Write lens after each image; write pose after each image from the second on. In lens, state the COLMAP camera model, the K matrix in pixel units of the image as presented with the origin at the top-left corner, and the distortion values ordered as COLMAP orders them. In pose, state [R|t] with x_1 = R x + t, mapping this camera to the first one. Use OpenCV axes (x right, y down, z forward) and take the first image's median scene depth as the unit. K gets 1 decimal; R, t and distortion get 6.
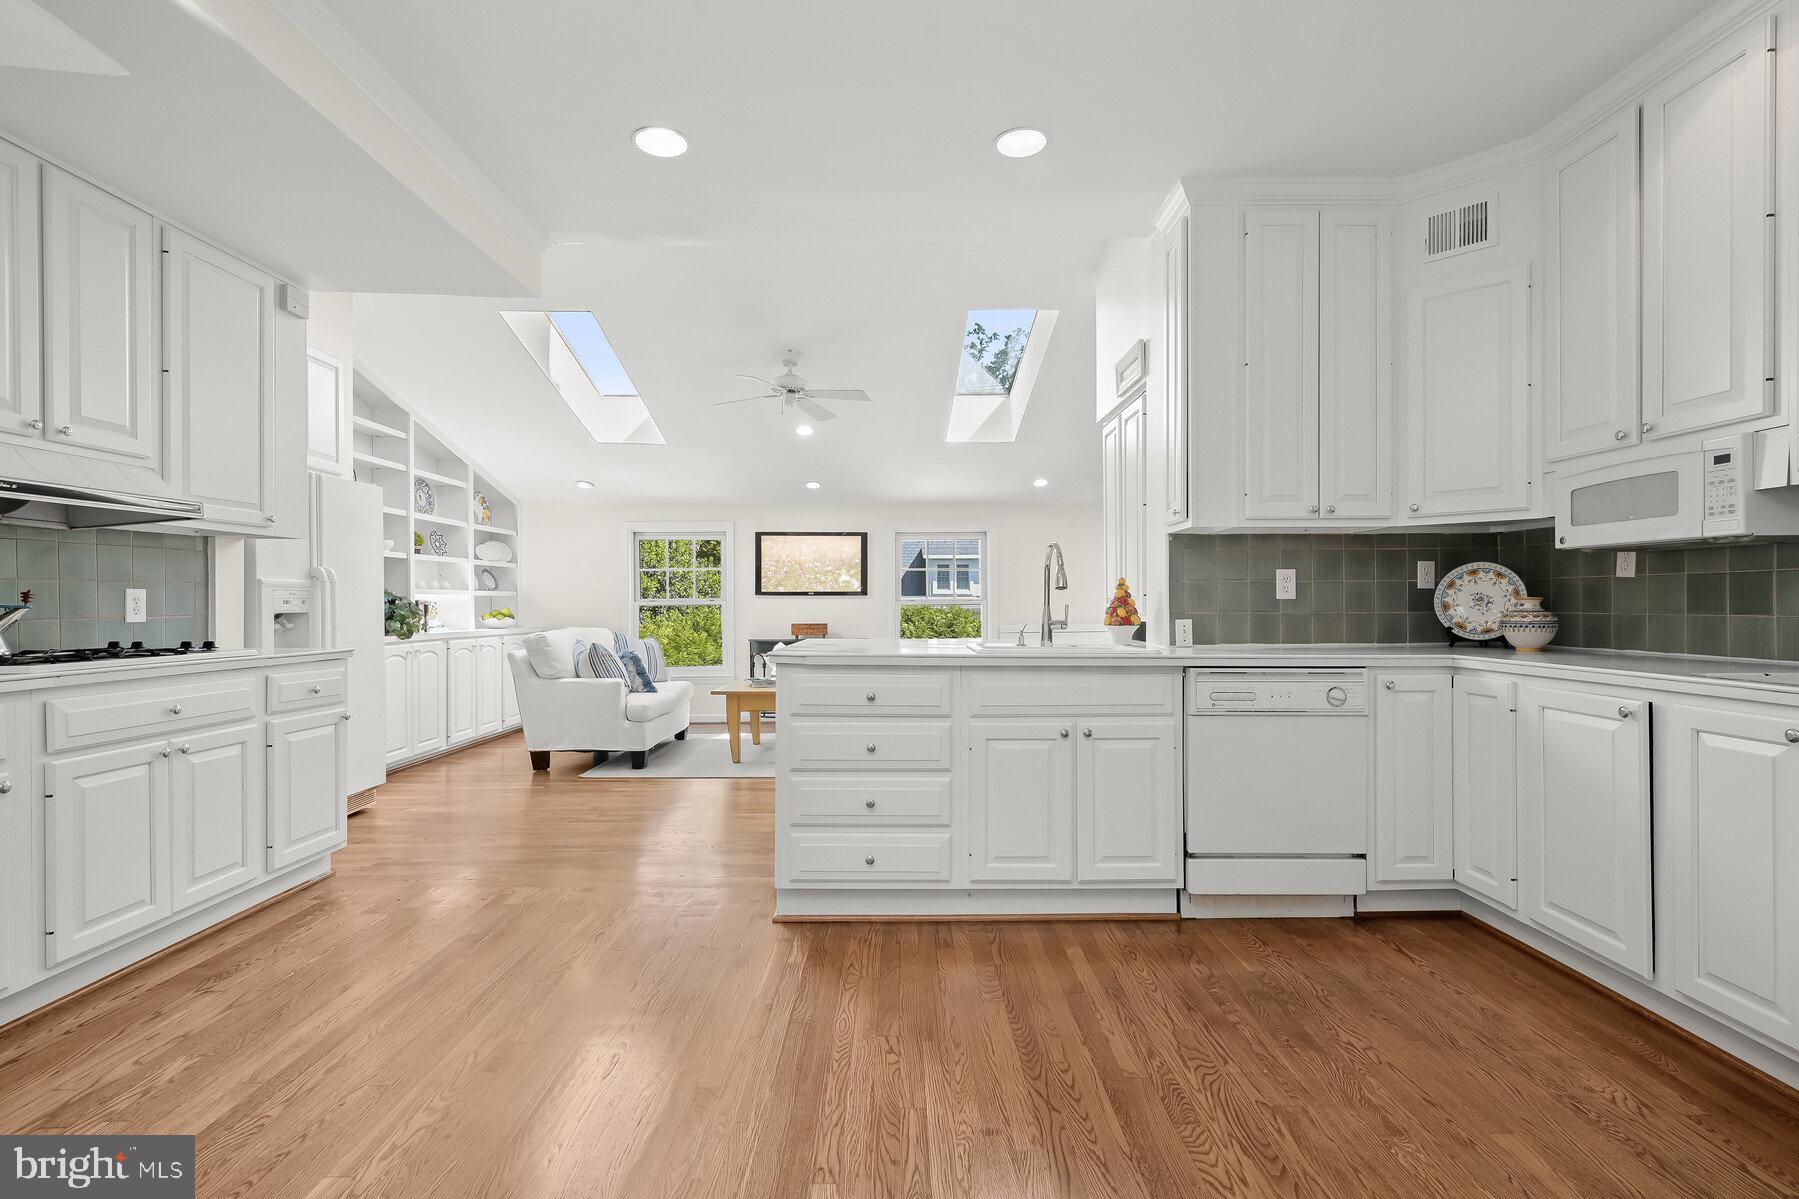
lens RADIAL K [[819.1, 0, 927.7], [0, 819.1, 599.3], [0, 0, 1]] dist [-0.000572, 0.002501]
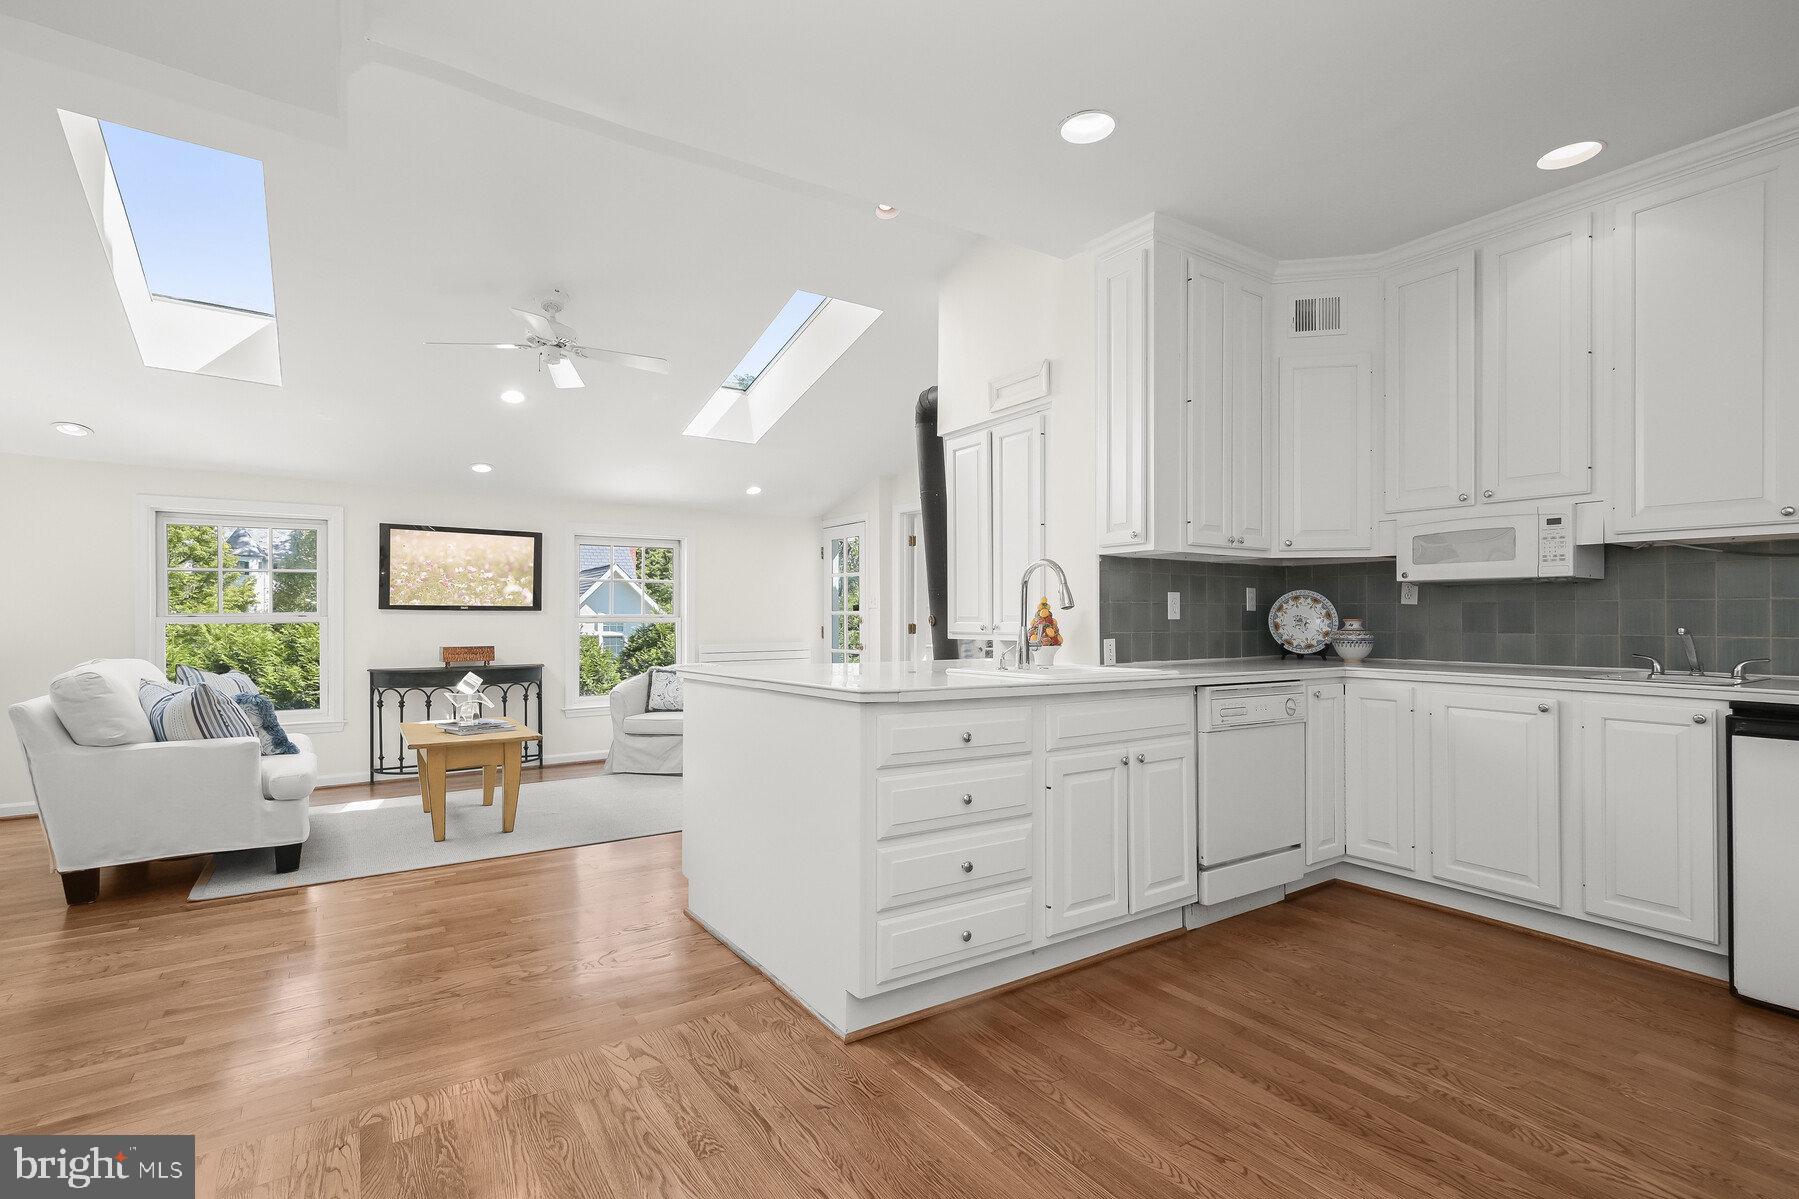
lens RADIAL K [[819.1, 0, 900.9], [0, 819.1, 611.2], [0, 0, 1]] dist [-0.000572, 0.002501]
pose [[0.845679, 0.009268, 0.533611, -0.486762], [-0.006269, 0.999953, -0.007432, -0.001161], [-0.533654, 0.002940, 0.845698, 0.290142]]
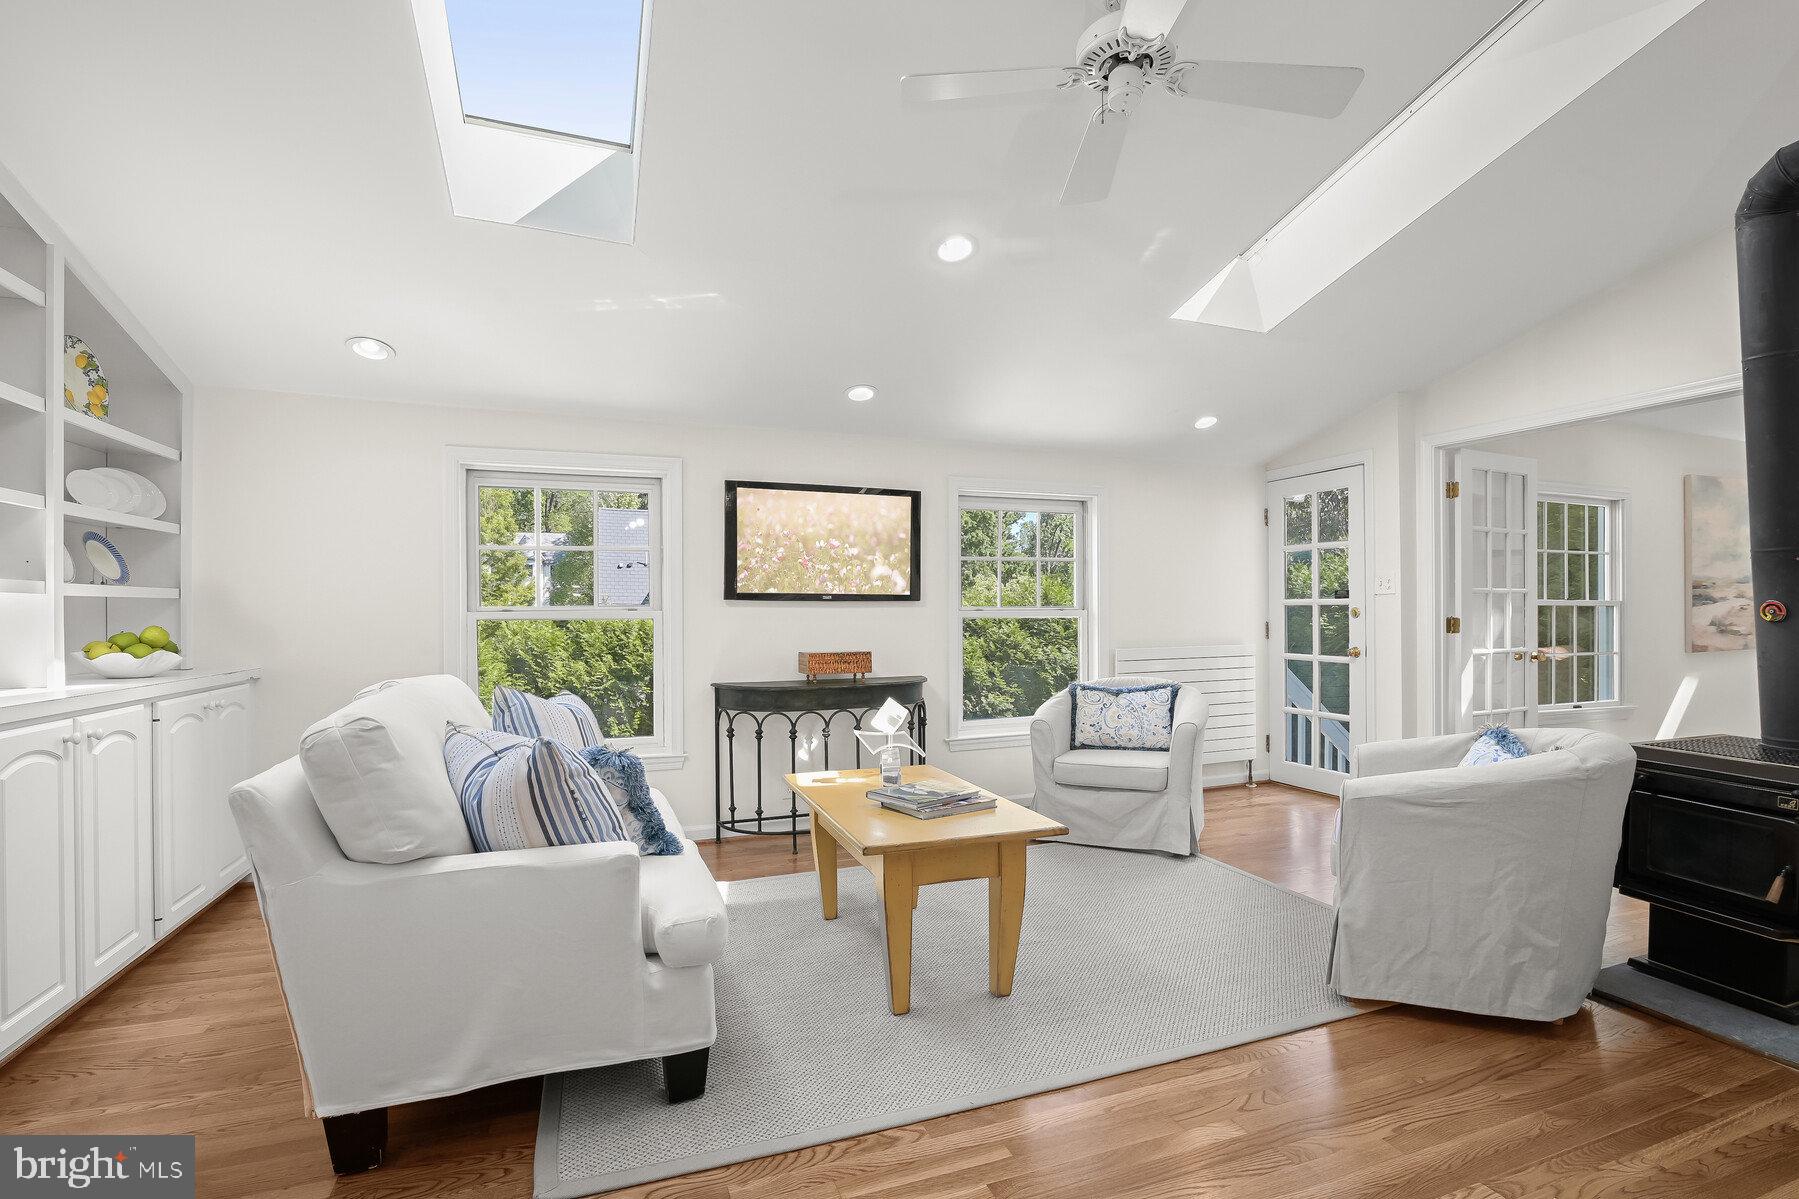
lens RADIAL K [[819.1, 0, 897.3], [0, 819.1, 603.9], [0, 0, 1]] dist [-0.000572, 0.002501]
pose [[0.951574, 0.002780, 0.307407, -0.630549], [-0.000756, 0.999977, -0.006702, 0.002837], [-0.307419, 0.006145, 0.951554, 1.083765]]
